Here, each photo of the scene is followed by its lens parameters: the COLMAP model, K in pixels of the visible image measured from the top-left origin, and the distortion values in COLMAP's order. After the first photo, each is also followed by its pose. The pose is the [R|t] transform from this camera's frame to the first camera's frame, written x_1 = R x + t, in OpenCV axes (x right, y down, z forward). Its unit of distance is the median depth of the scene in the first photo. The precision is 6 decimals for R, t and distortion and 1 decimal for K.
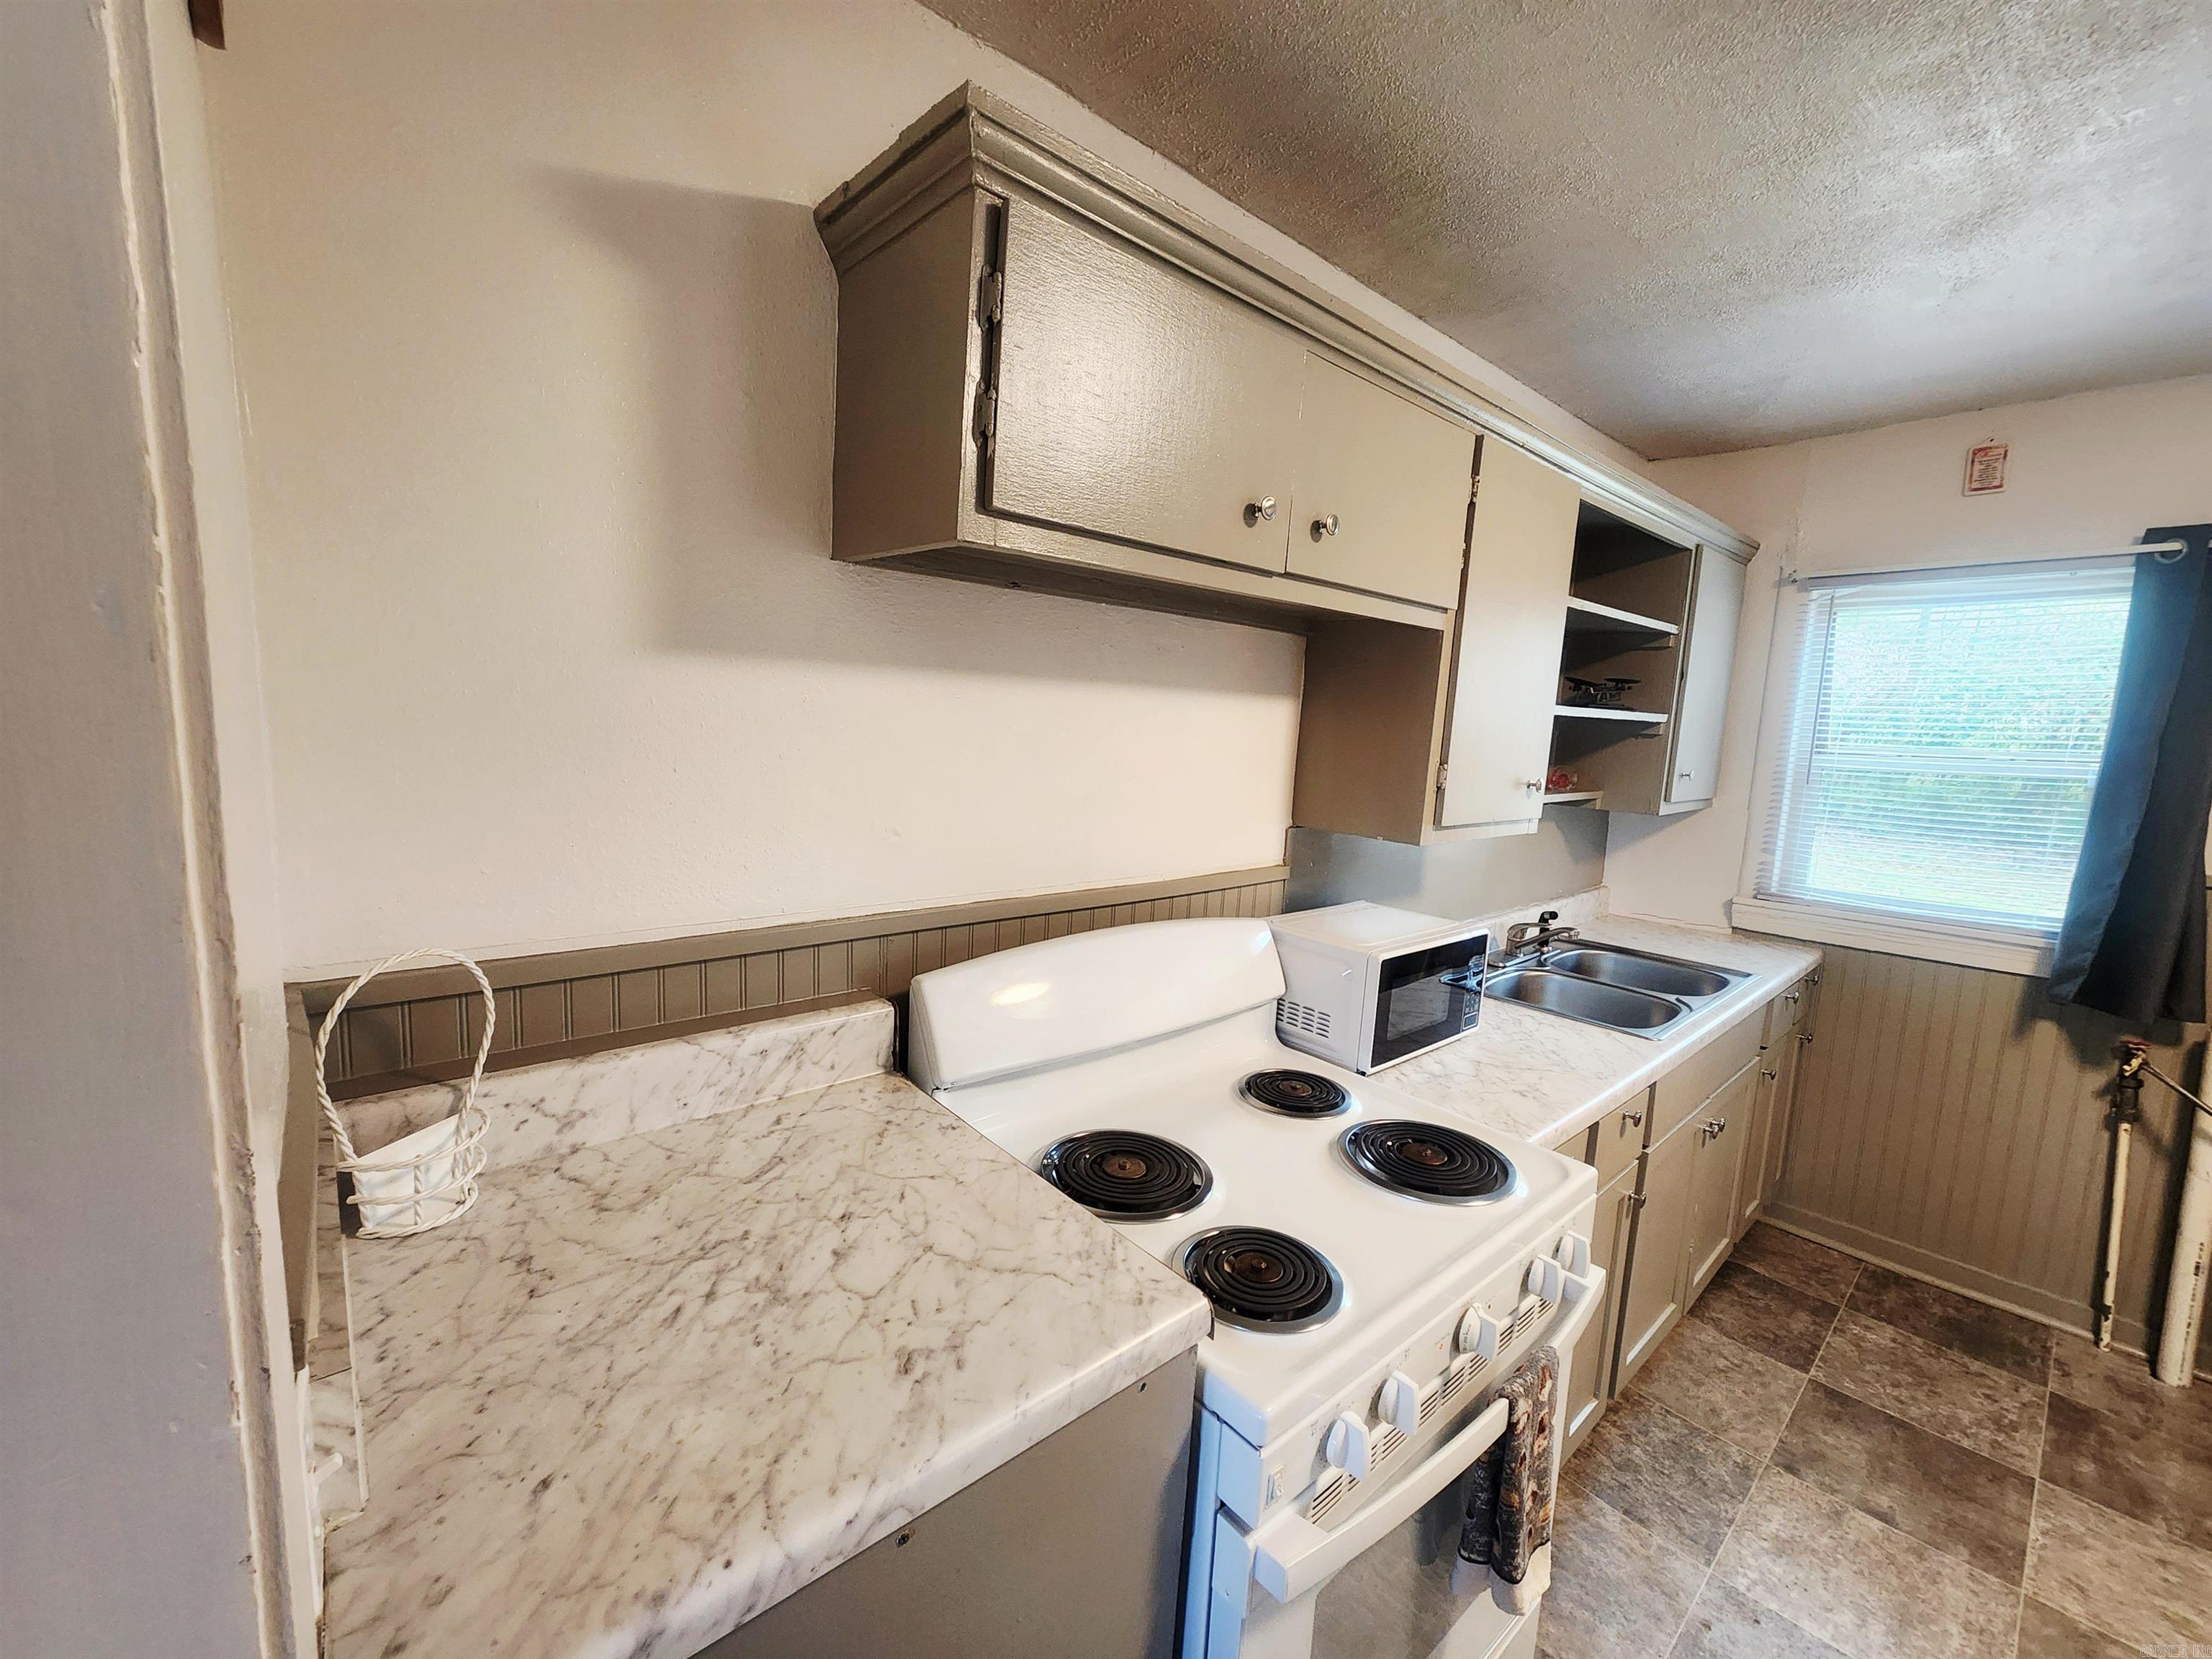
lens RADIAL K [[904.9, 0, 1112.9], [0, 904.9, 834.7], [0, 0, 1]] dist [0.004319, -0.000023]
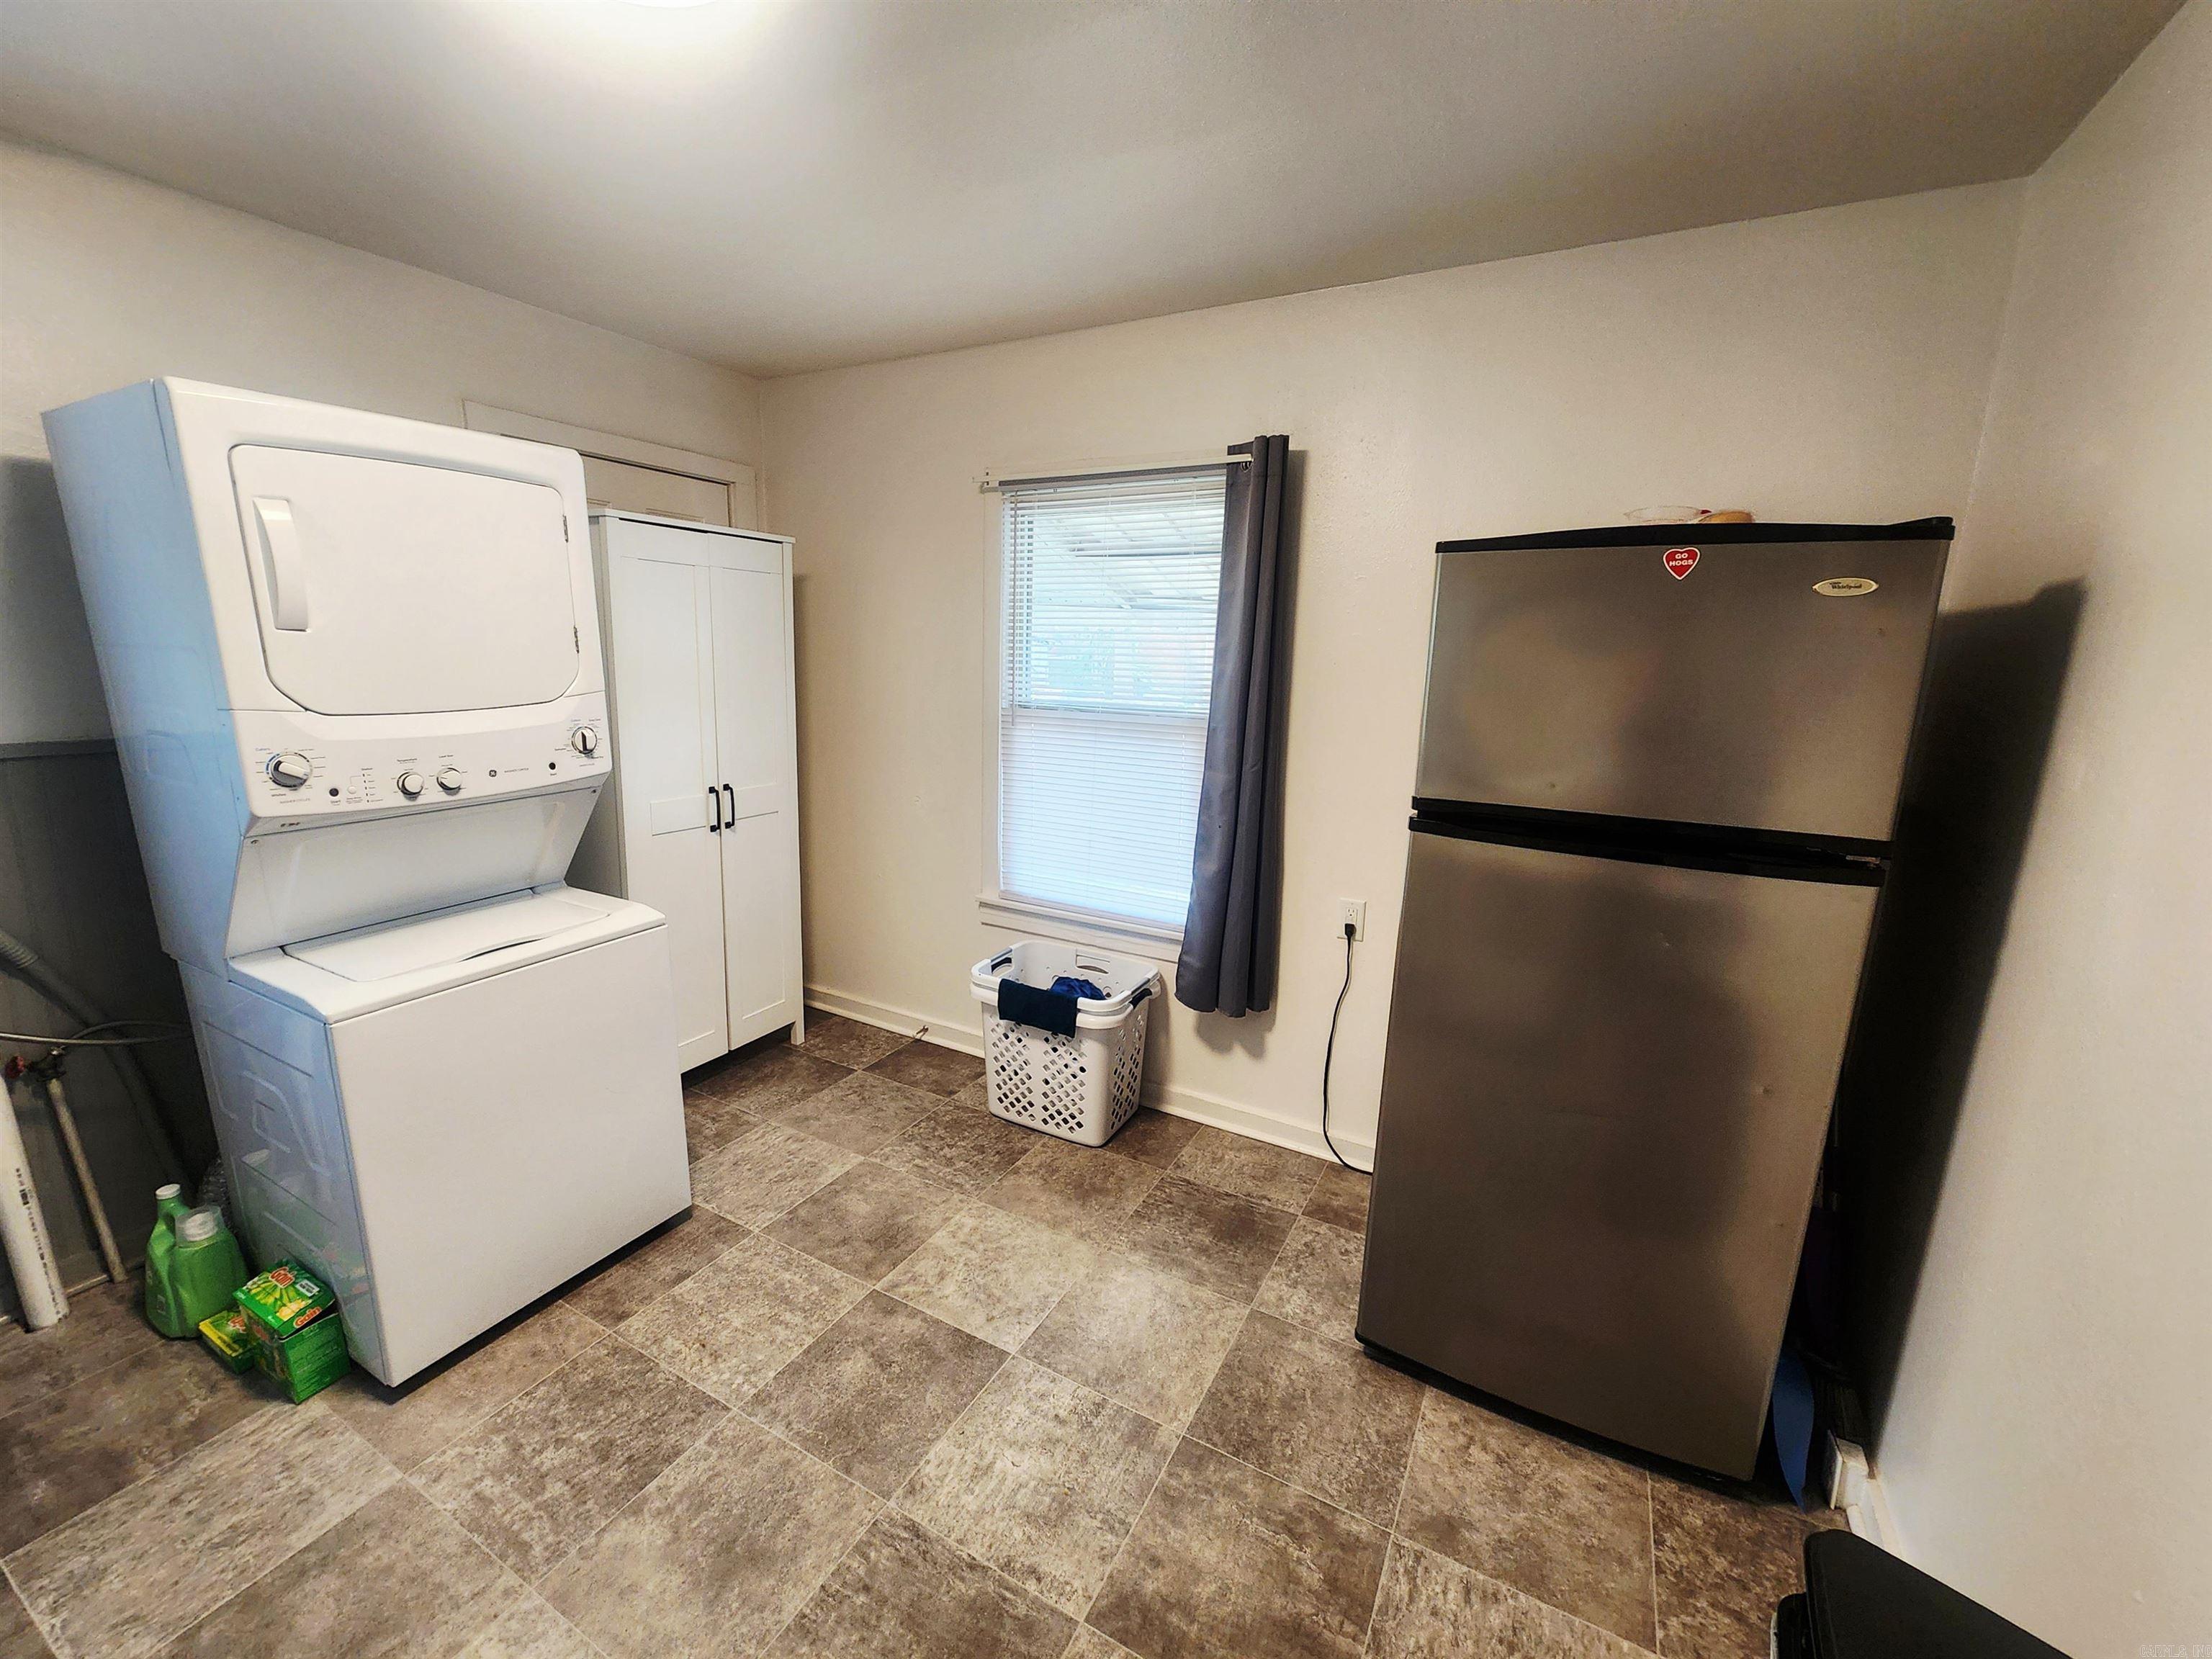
lens RADIAL K [[904.9, 0, 1105.8], [0, 904.9, 828.1], [0, 0, 1]] dist [0.004319, -0.000023]
pose [[-0.337275, -0.263718, 0.903714, 0.197461], [0.088582, 0.946812, 0.309354, -0.021125], [-0.937229, 0.184390, -0.295975, 0.271446]]
